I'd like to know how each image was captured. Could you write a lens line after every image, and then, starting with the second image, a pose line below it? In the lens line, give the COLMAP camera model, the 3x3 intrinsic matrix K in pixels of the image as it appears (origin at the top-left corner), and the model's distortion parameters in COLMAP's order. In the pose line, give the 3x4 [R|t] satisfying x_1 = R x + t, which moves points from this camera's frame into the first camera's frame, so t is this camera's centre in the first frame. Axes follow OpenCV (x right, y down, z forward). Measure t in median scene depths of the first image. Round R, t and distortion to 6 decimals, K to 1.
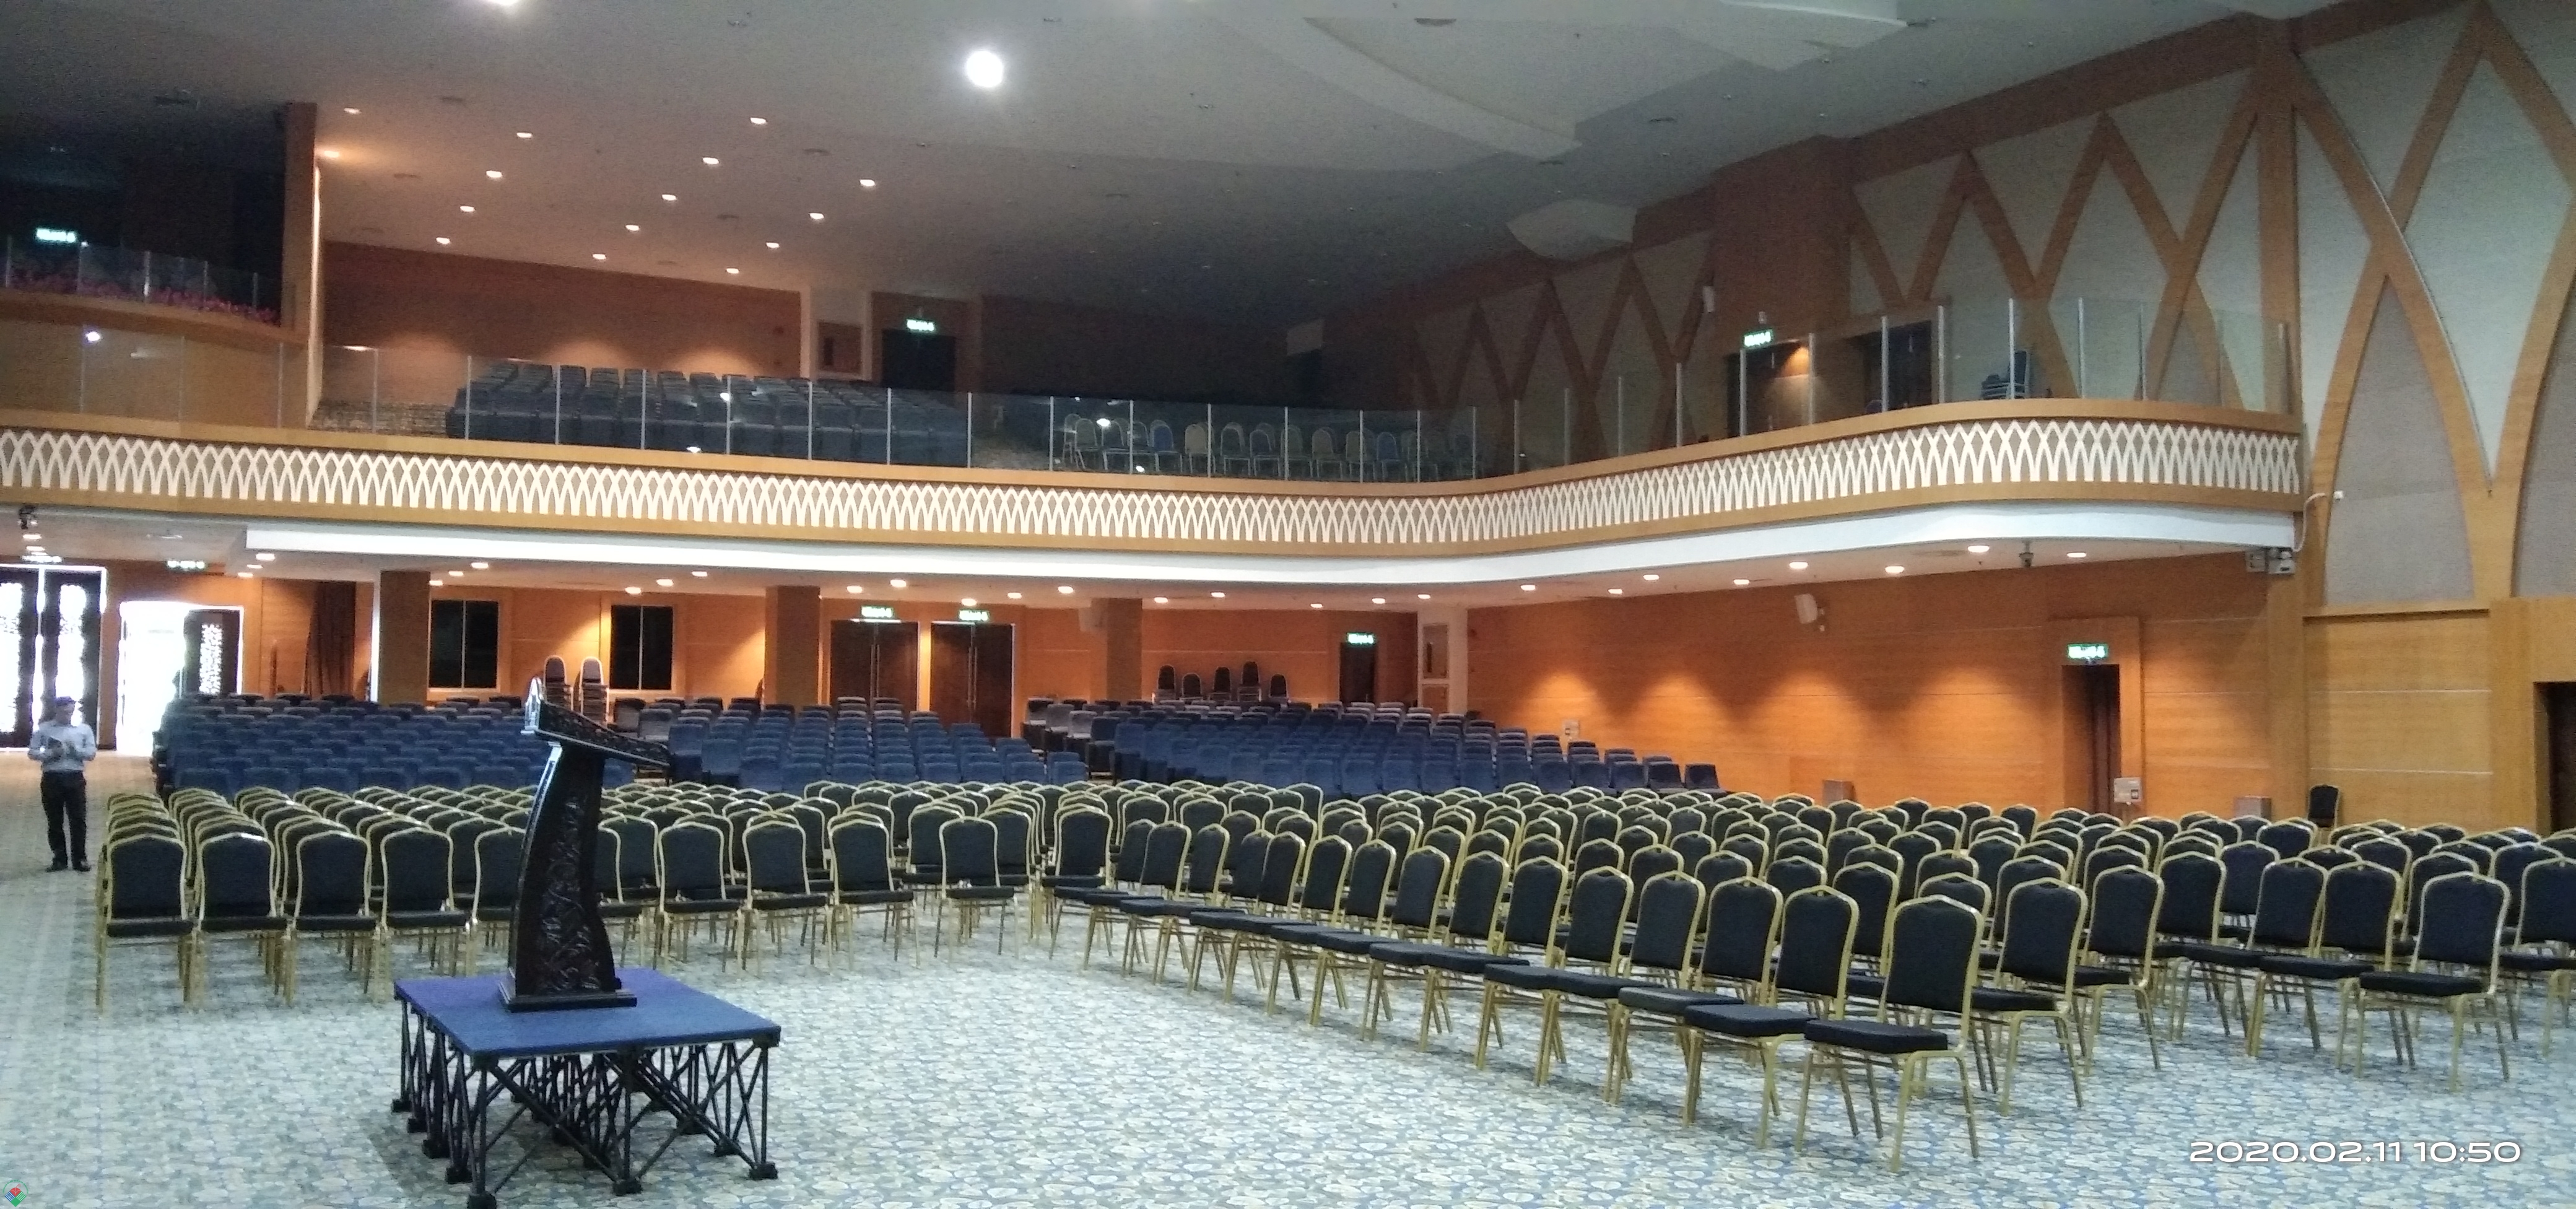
lens RADIAL K [[2081.2, 0, 1289.9], [0, 2081.2, 607.2], [0, 0, 1]] dist [0.057433, -0.109579]
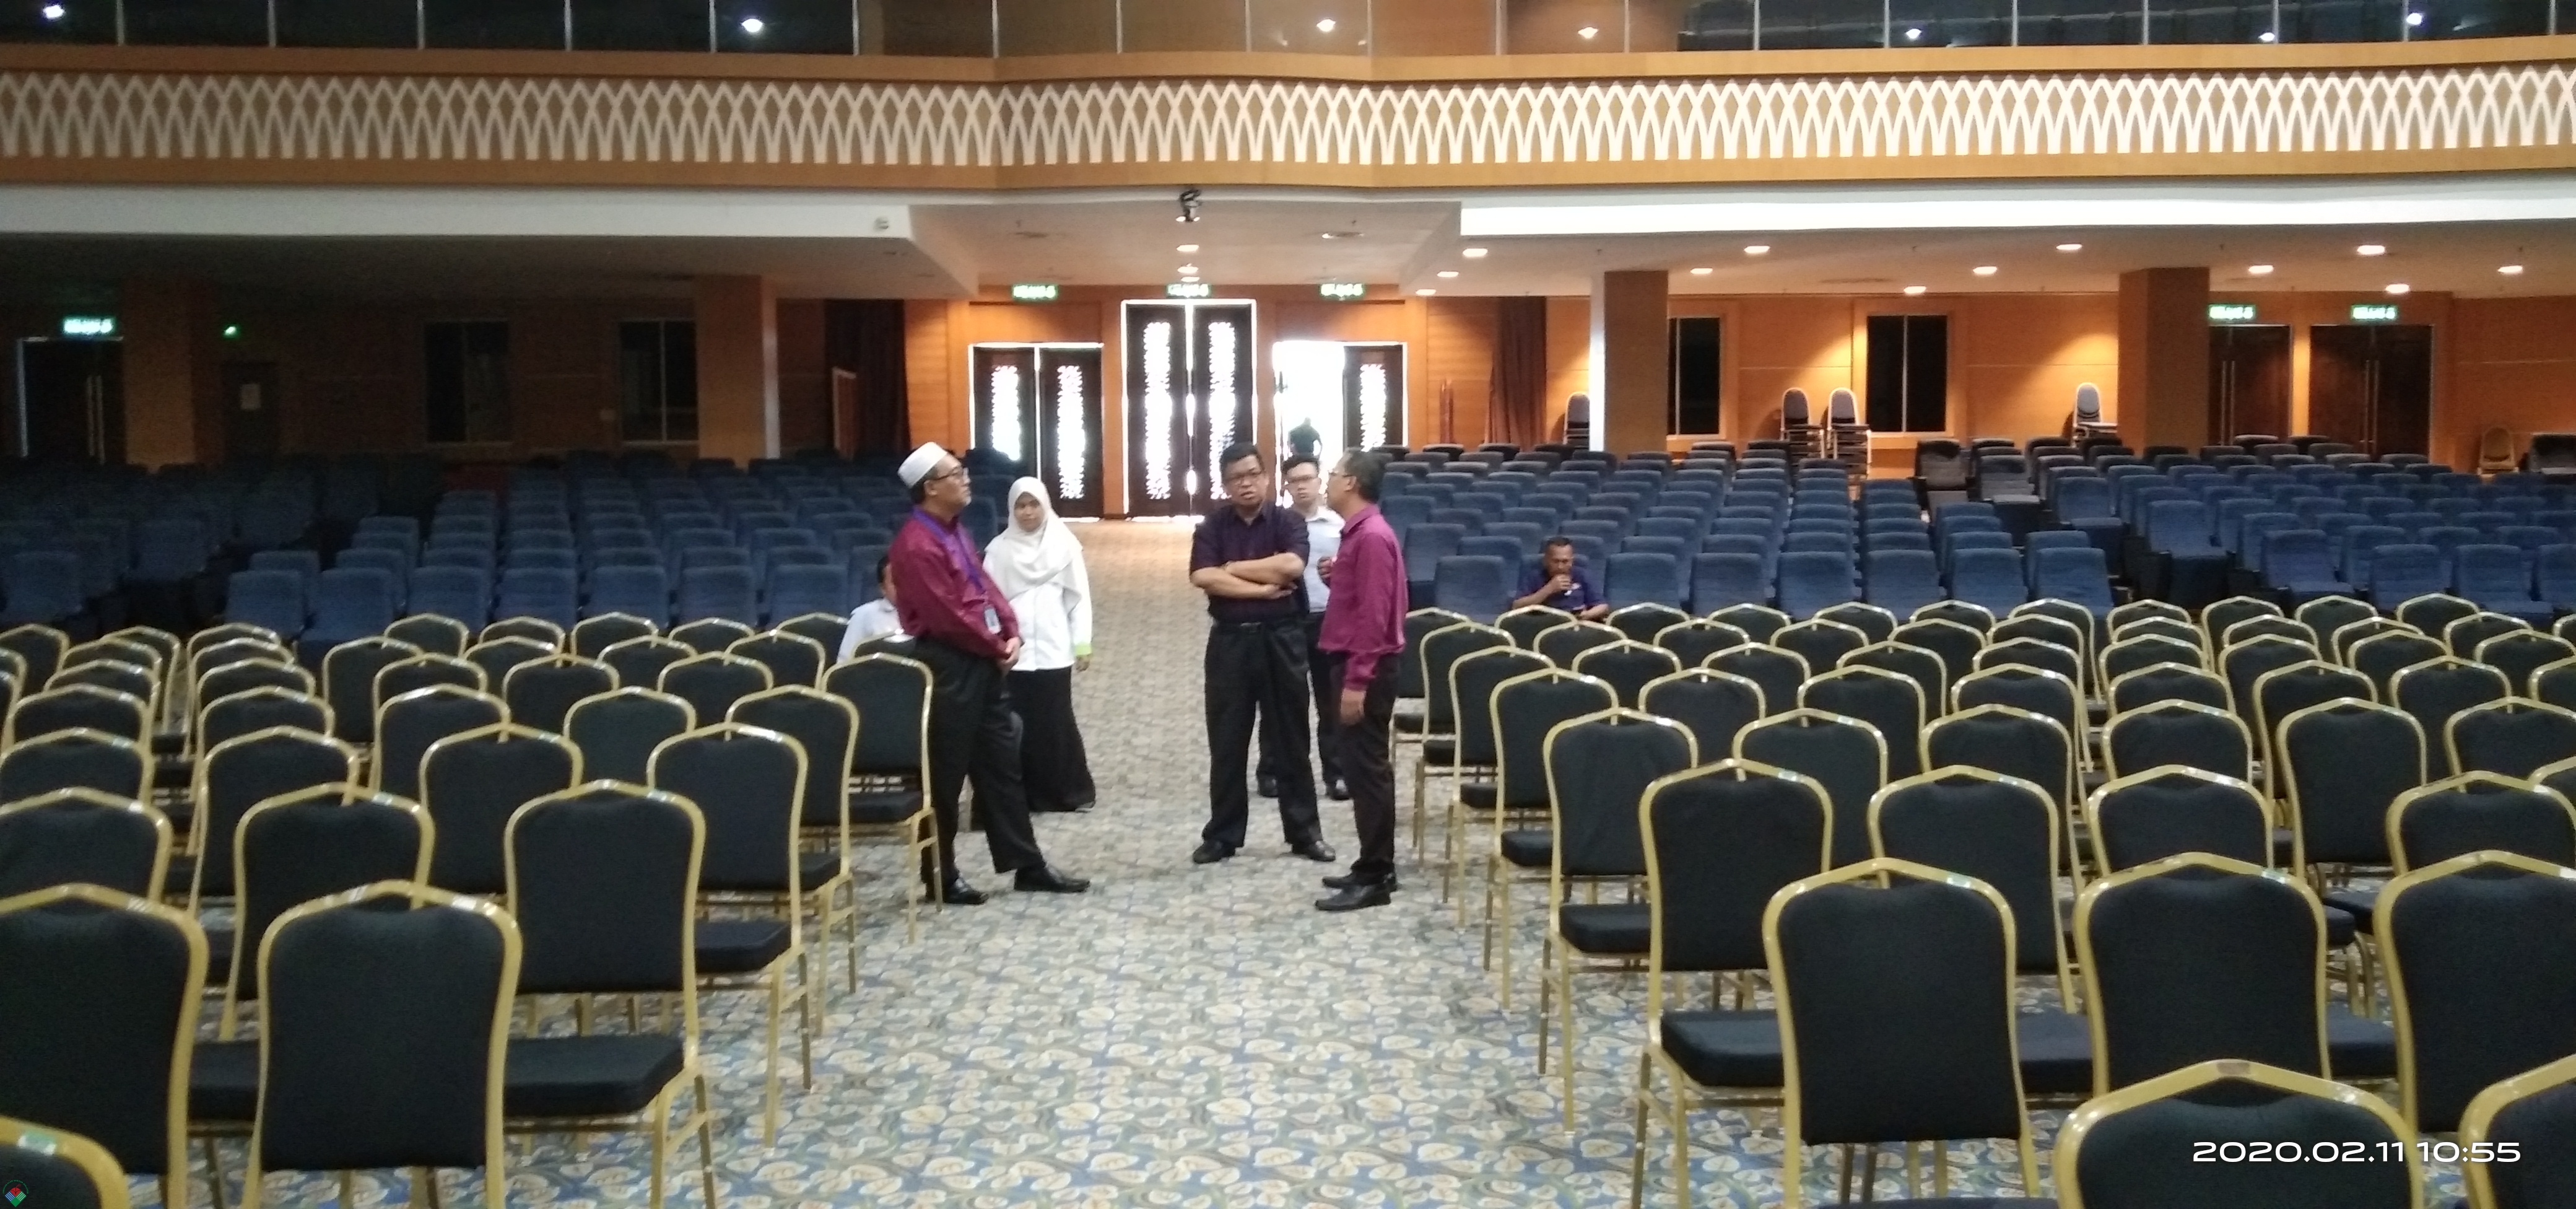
lens RADIAL K [[2081.2, 0, 1282.5], [0, 2081.2, 619.3], [0, 0, 1]] dist [0.057433, -0.109579]
pose [[0.888537, 0.018446, -0.458435, -0.173434], [0.037775, 0.992858, 0.113165, 0.014087], [0.457248, -0.117869, 0.881494, 0.260005]]
